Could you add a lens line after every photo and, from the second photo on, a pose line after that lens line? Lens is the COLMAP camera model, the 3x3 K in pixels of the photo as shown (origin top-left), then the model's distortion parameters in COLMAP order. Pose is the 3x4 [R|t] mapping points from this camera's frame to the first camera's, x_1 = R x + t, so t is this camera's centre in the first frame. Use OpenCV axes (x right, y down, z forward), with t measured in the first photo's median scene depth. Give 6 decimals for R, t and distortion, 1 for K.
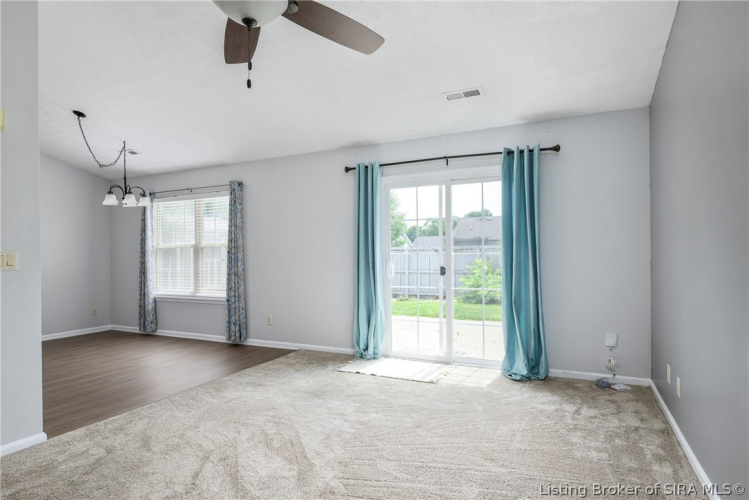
lens RADIAL K [[402.5, 0, 379.4], [0, 402.5, 246.4], [0, 0, 1]] dist [-0.000971, 0.000252]
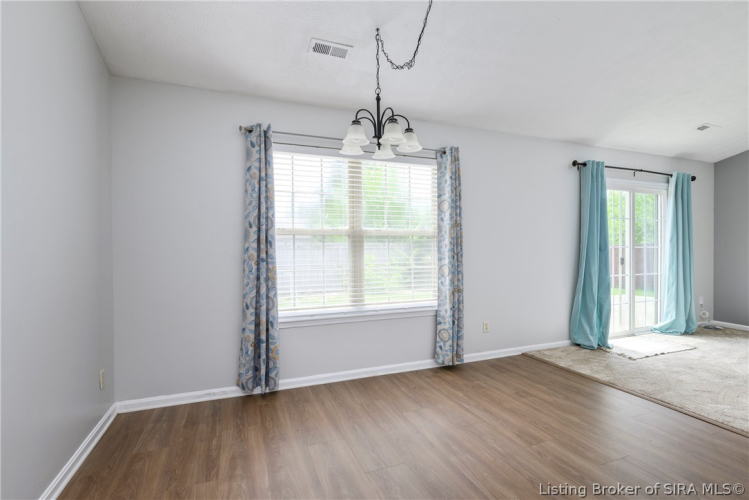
lens RADIAL K [[362.5, 0, 377.4], [0, 362.5, 247.9], [0, 0, 1]] dist [-0.002110, 0.001112]
pose [[0.687589, 0.009032, 0.726044, -0.919613], [-0.014804, 0.999889, 0.001581, 0.023036], [-0.725949, -0.011836, 0.687647, 0.624516]]
